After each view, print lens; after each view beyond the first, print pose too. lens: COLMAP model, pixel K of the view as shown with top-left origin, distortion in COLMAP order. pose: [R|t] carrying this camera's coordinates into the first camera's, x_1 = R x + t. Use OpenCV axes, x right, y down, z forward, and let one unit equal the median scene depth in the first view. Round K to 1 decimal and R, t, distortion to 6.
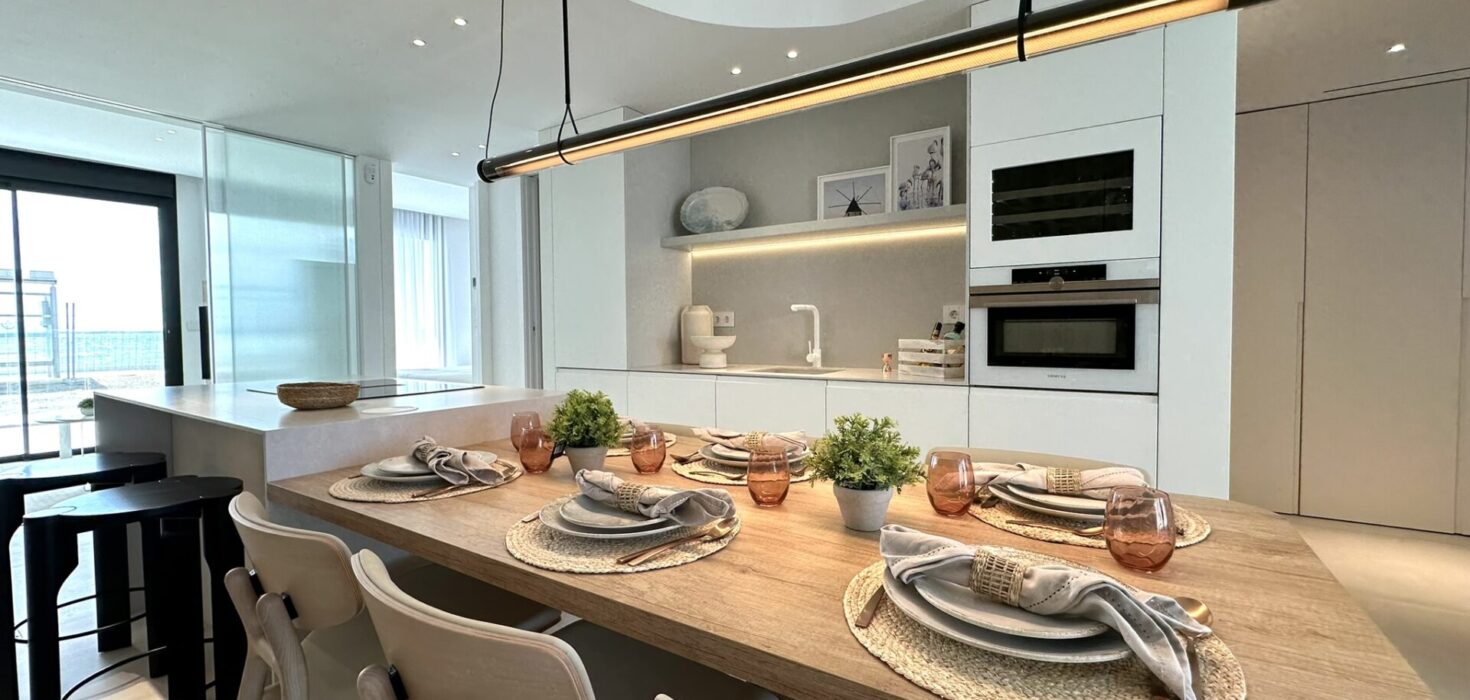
lens RADIAL K [[596.3, 0, 735.0], [0, 596.3, 350.0], [0, 0, 1]] dist [-0.000434, -0.000136]
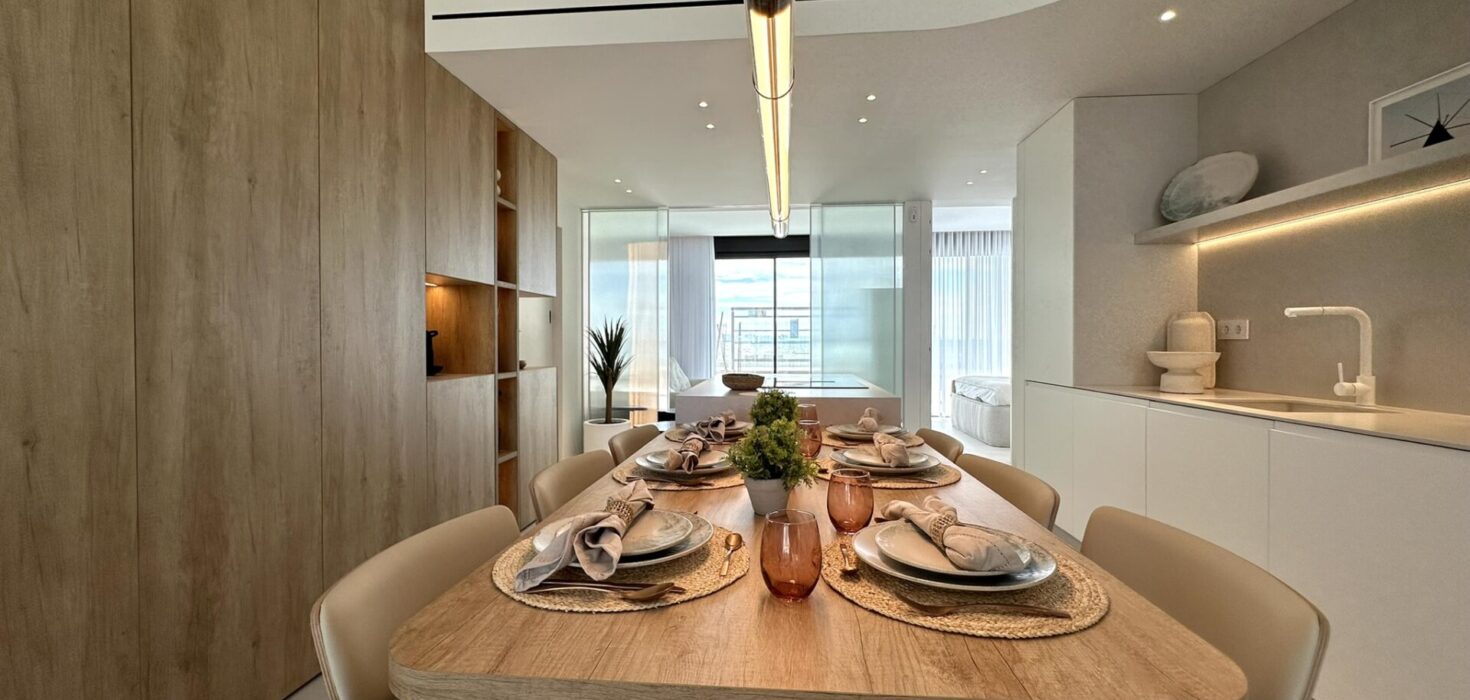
lens RADIAL K [[596.3, 0, 735.0], [0, 596.3, 350.0], [0, 0, 1]] dist [-0.000434, -0.000136]
pose [[0.493851, 0.020628, -0.869302, 0.410680], [-0.034944, 0.999382, 0.003864, -0.009507], [0.868844, 0.028468, 0.494267, 0.127865]]
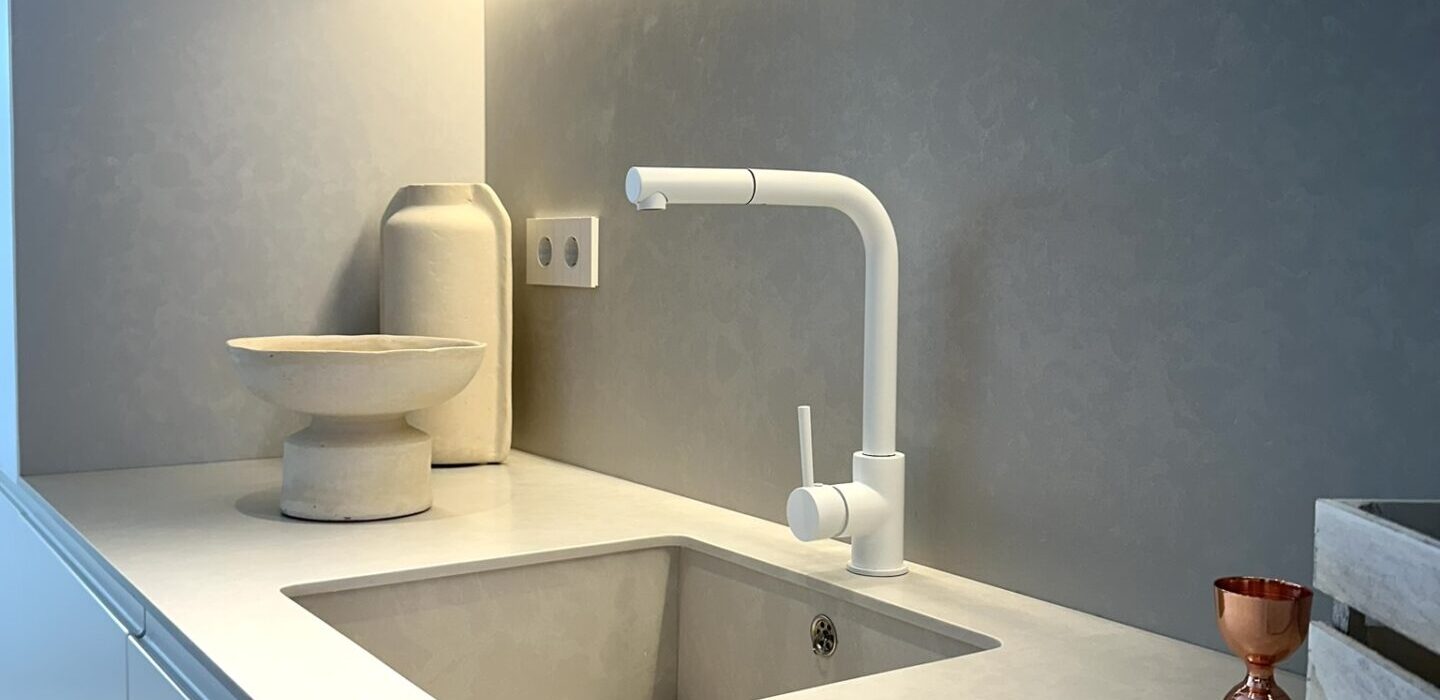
lens RADIAL K [[1459.1, 0, 720.0], [0, 1459.1, 350.0], [0, 0, 1]] dist [0.003500, 0.000758]
pose [[0.935432, 0.039519, -0.351291, 0.272462], [-0.028230, 0.998909, 0.037202, -0.048252], [0.352378, -0.024883, 0.935527, 0.711136]]
